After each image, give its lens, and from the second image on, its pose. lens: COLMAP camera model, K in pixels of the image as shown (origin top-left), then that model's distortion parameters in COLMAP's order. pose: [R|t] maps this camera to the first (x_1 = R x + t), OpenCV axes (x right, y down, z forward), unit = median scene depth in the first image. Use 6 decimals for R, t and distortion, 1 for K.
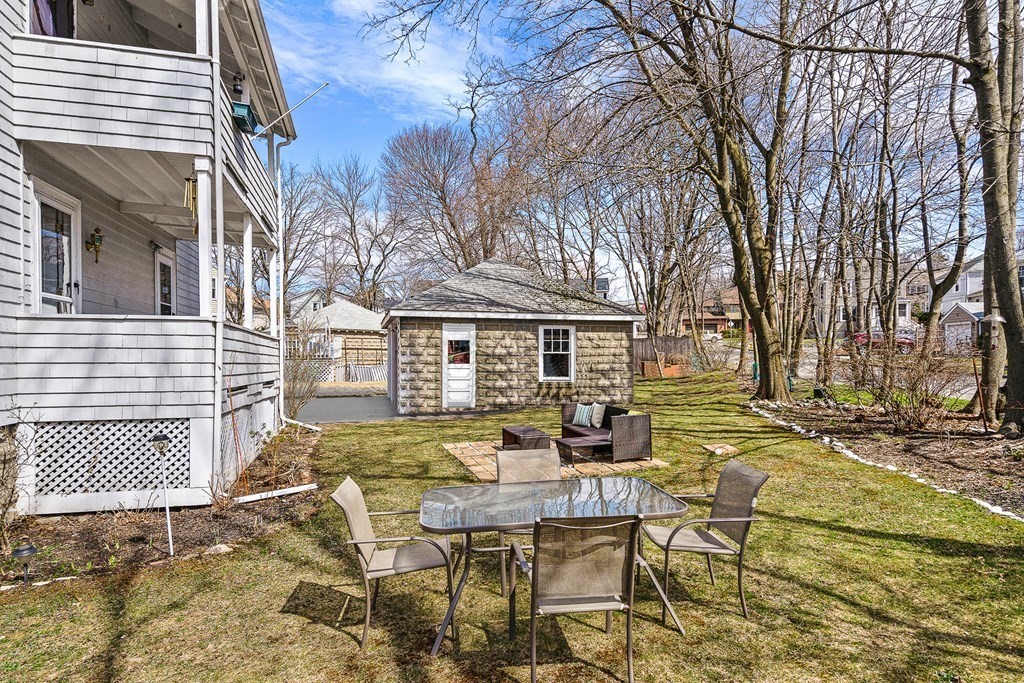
lens RADIAL K [[623.7, 0, 512.4], [0, 623.7, 373.8], [0, 0, 1]] dist [0.000289, 0.003191]
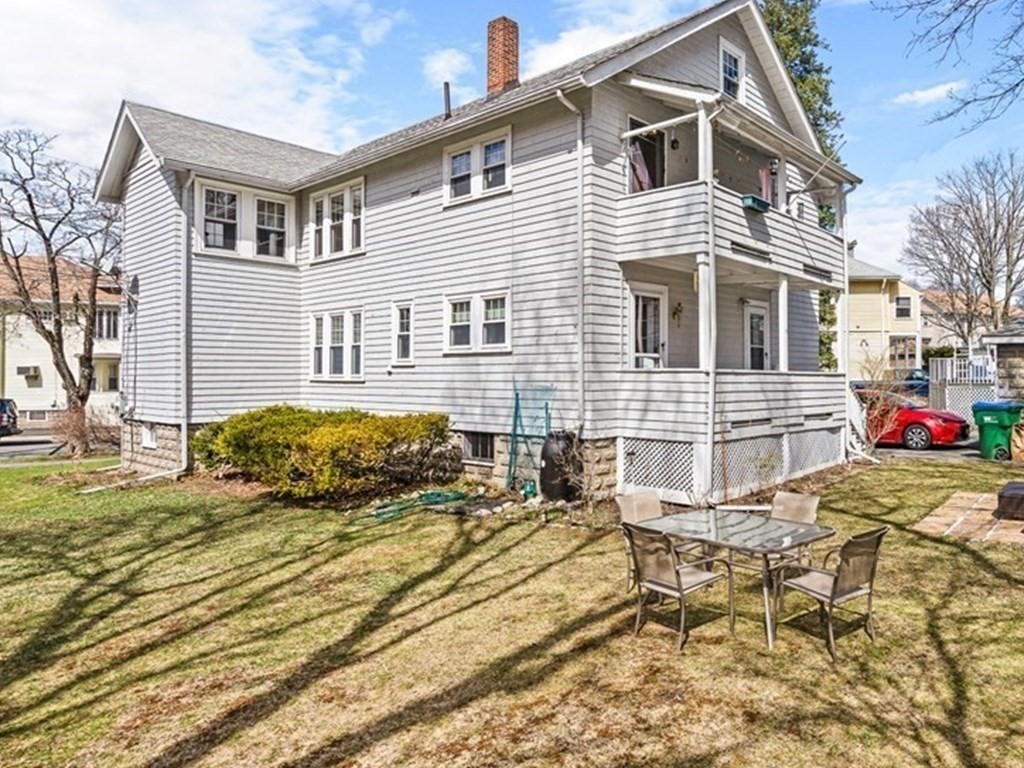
lens RADIAL K [[618.5, 0, 512.0], [0, 618.5, 384.0], [0, 0, 1]] dist [-0.001094, -0.000318]
pose [[0.490031, -0.001792, -0.871703, 0.468292], [-0.010143, 0.999918, -0.007757, -0.042138], [0.871646, 0.012643, 0.489973, -0.023518]]
